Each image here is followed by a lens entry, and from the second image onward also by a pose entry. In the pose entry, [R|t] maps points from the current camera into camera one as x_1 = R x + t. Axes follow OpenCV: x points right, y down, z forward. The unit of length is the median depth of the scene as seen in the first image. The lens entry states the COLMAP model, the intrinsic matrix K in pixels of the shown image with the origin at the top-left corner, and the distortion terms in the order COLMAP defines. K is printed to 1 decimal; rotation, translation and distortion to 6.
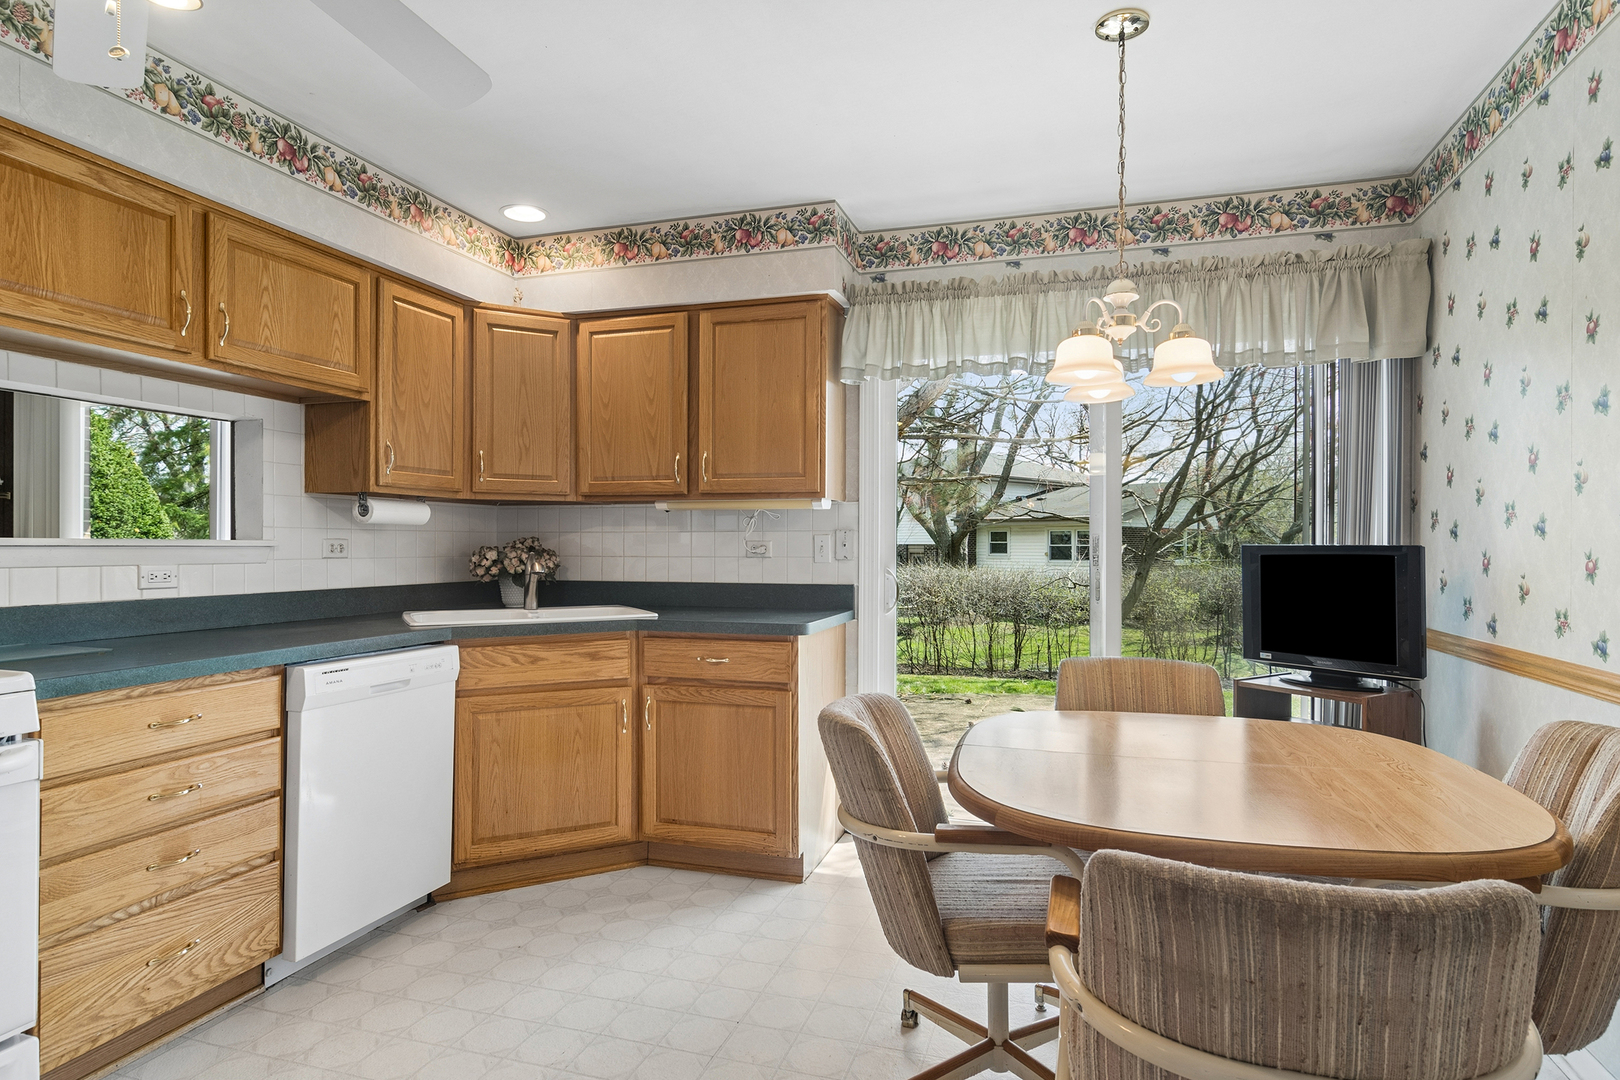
lens RADIAL K [[877.3, 0, 807.8], [0, 877.3, 547.3], [0, 0, 1]] dist [-0.003269, 0.002426]
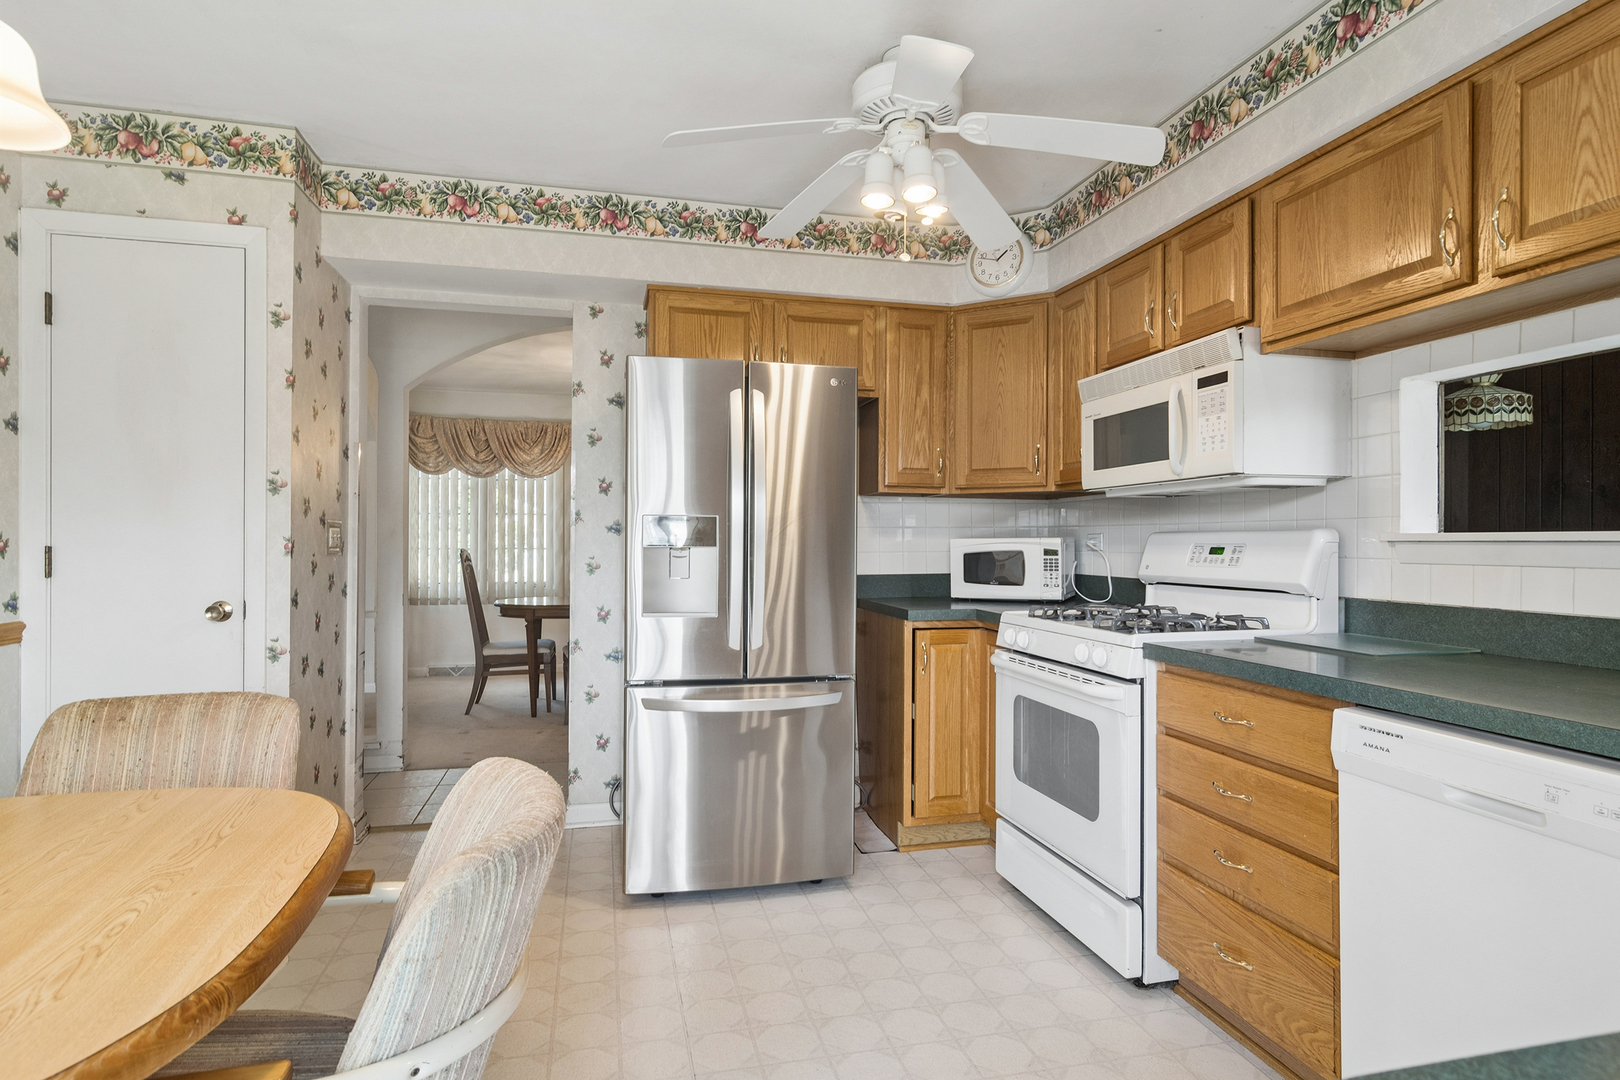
lens RADIAL K [[877.3, 0, 813.8], [0, 877.3, 548.5], [0, 0, 1]] dist [-0.003269, 0.002426]
pose [[-0.855621, 0.003277, -0.517593, 0.125796], [-0.002296, 0.999946, 0.010126, -0.001300], [0.517598, 0.009852, -0.855567, 1.079574]]
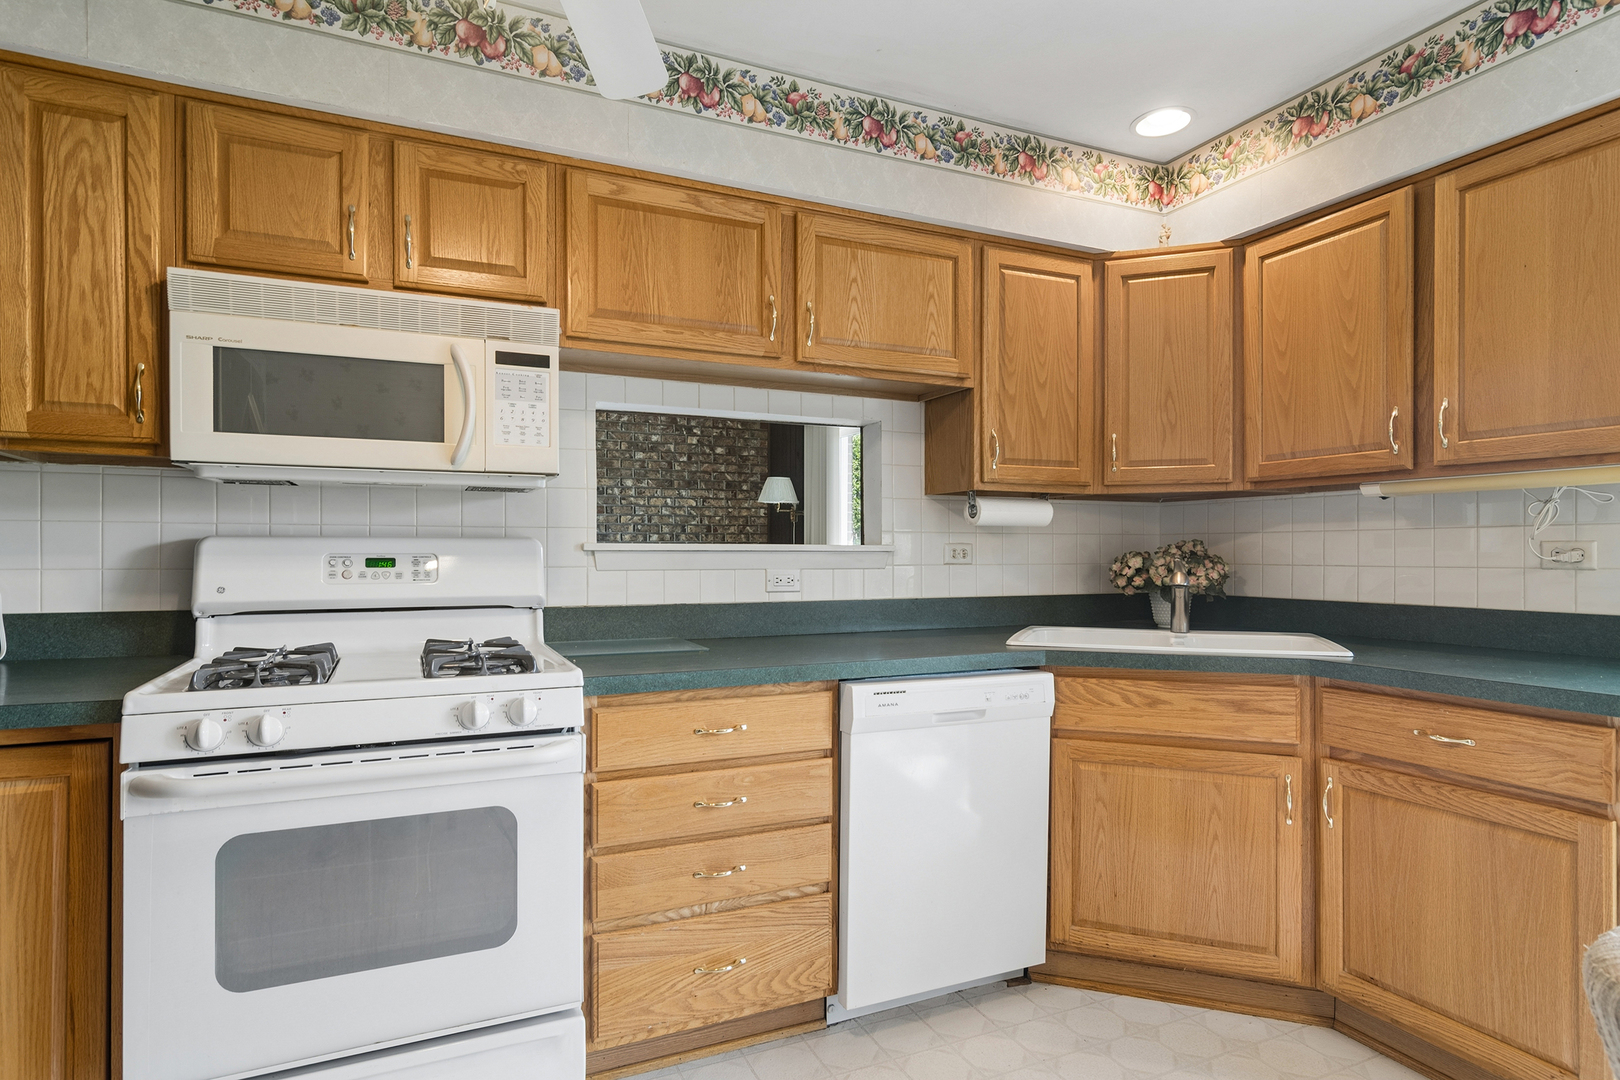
lens RADIAL K [[877.3, 0, 806.1], [0, 877.3, 554.2], [0, 0, 1]] dist [-0.003269, 0.002426]
pose [[0.673713, -0.000003, -0.738993, 0.043303], [-0.000572, 1.000000, -0.000526, 0.002540], [0.738993, 0.000777, 0.673712, 0.278963]]
